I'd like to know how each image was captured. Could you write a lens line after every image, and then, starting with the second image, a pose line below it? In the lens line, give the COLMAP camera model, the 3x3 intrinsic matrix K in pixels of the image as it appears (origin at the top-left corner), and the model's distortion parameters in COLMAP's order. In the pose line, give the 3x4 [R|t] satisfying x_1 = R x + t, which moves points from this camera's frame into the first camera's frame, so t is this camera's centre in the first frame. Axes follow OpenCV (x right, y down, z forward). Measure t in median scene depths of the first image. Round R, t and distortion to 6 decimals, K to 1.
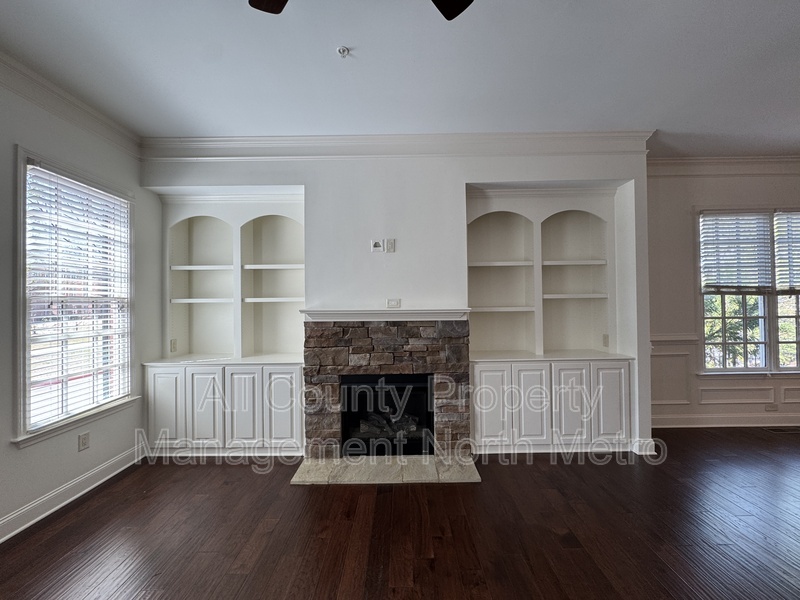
lens RADIAL K [[319.4, 0, 401.7], [0, 319.4, 298.5], [0, 0, 1]] dist [-0.001765, -0.000373]
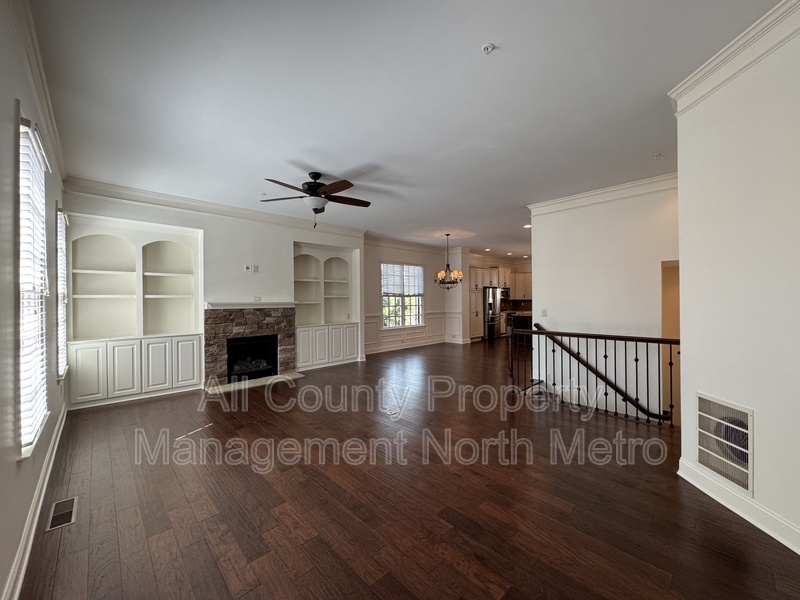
lens RADIAL K [[319.4, 0, 402.2], [0, 319.4, 300.6], [0, 0, 1]] dist [-0.001765, -0.000373]
pose [[0.715601, 0.002773, 0.698504, -0.730645], [-0.005210, 0.999985, 0.001369, 0.016859], [-0.698490, -0.004619, 0.715605, -0.962754]]
